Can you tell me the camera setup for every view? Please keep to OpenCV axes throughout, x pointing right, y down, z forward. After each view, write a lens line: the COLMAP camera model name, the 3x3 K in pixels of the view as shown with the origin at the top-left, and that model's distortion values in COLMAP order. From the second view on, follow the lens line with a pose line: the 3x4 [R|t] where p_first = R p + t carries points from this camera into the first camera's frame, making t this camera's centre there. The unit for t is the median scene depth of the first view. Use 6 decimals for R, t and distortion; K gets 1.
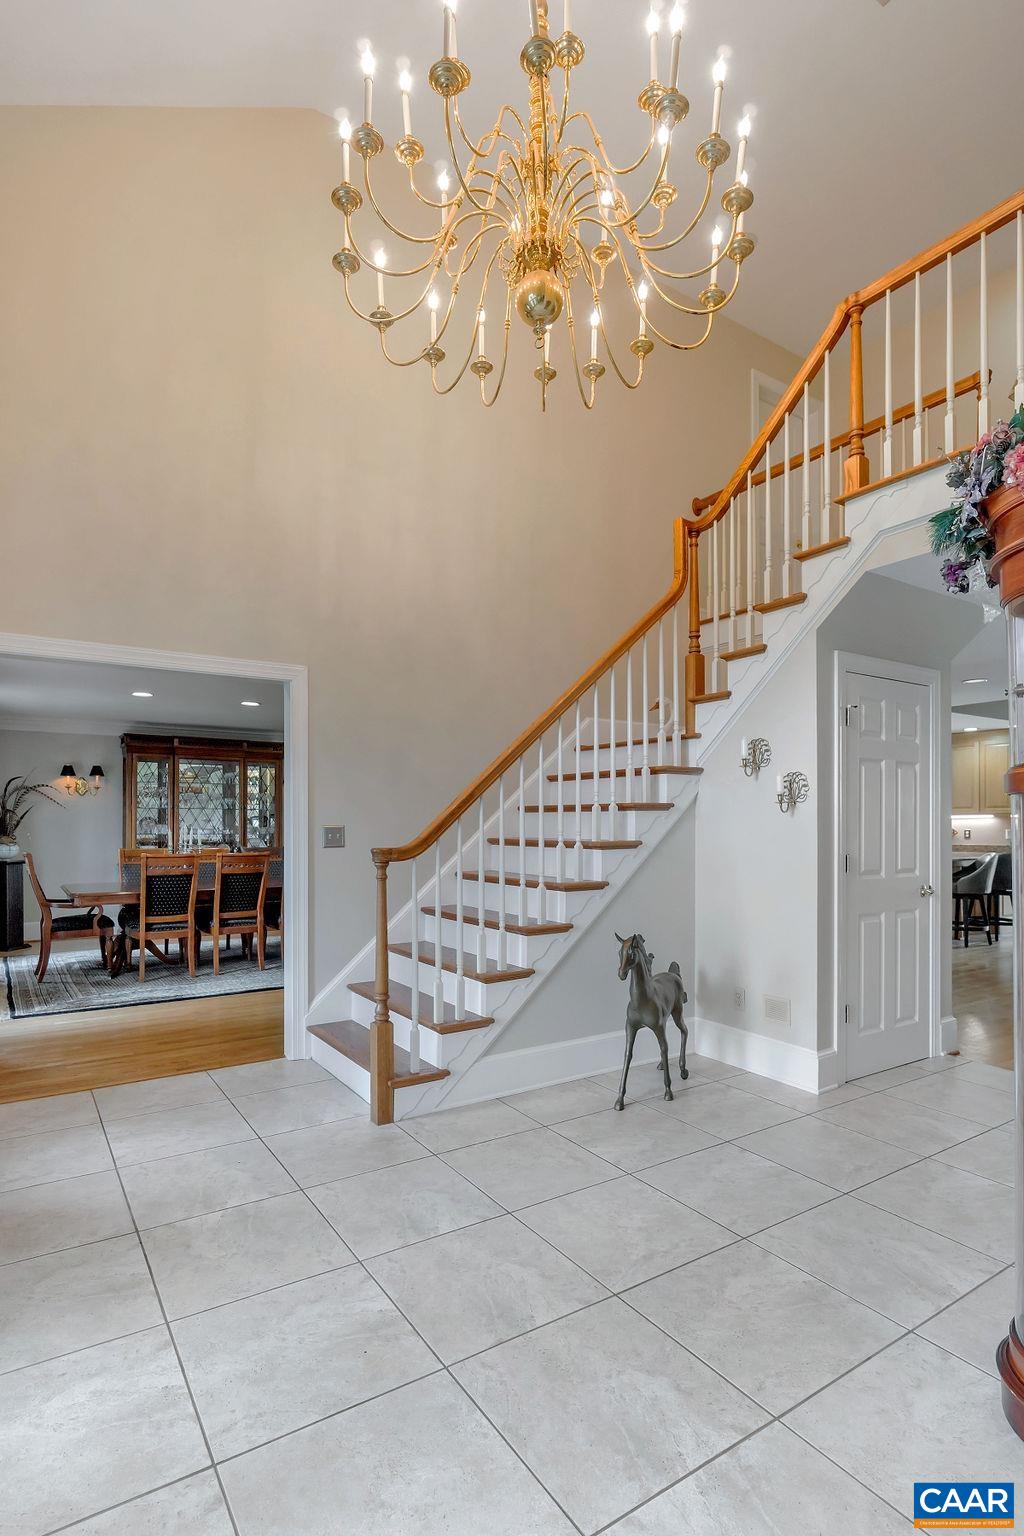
lens RADIAL K [[771.2, 0, 511.7], [0, 771.2, 818.7], [0, 0, 1]] dist [-0.002851, -0.000074]
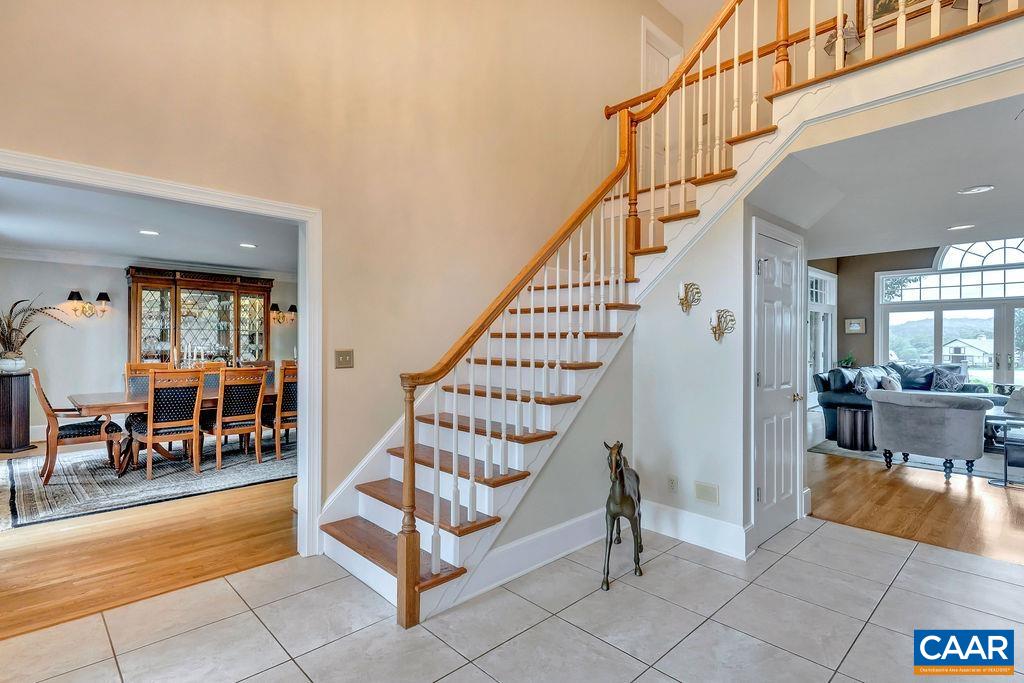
lens RADIAL K [[502.7, 0, 512.0], [0, 502.7, 341.5], [0, 0, 1]] dist [0.036338, -0.013680]
pose [[0.982922, 0.006298, 0.183913, -0.121093], [-0.008127, 0.999925, 0.009189, -0.010825], [-0.183841, -0.010527, 0.982900, 0.206008]]
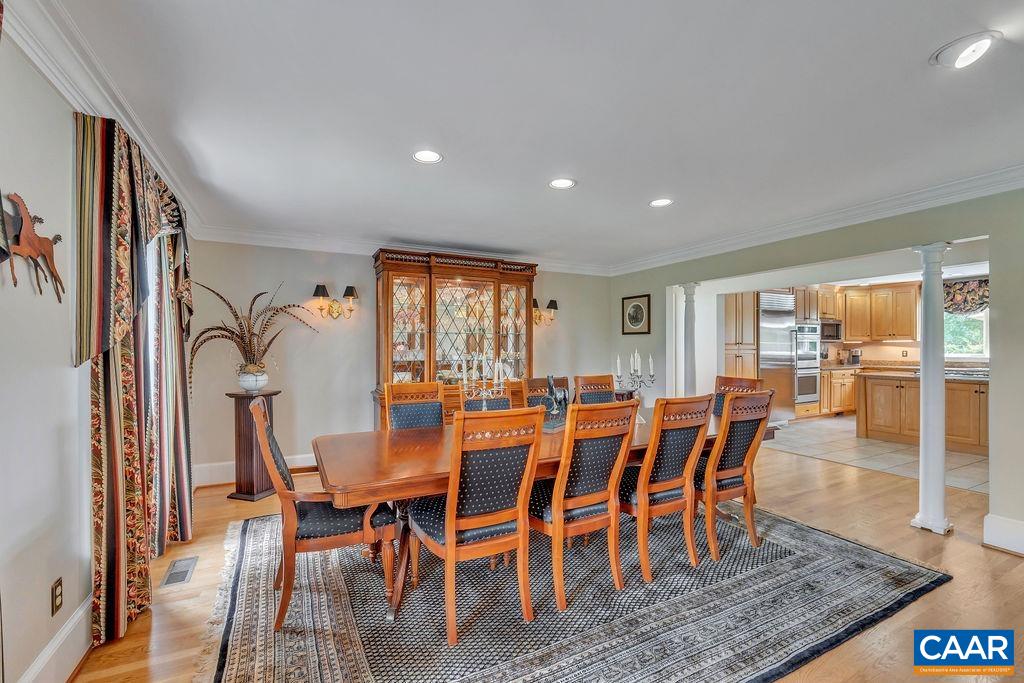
lens RADIAL K [[438.1, 0, 512.0], [0, 438.1, 341.5], [0, 0, 1]] dist [-0.001814, -0.000205]
pose [[0.994378, -0.003738, -0.105819, -0.572125], [0.003588, 0.999992, -0.001610, -0.002643], [0.105824, 0.001221, 0.994384, 0.983056]]
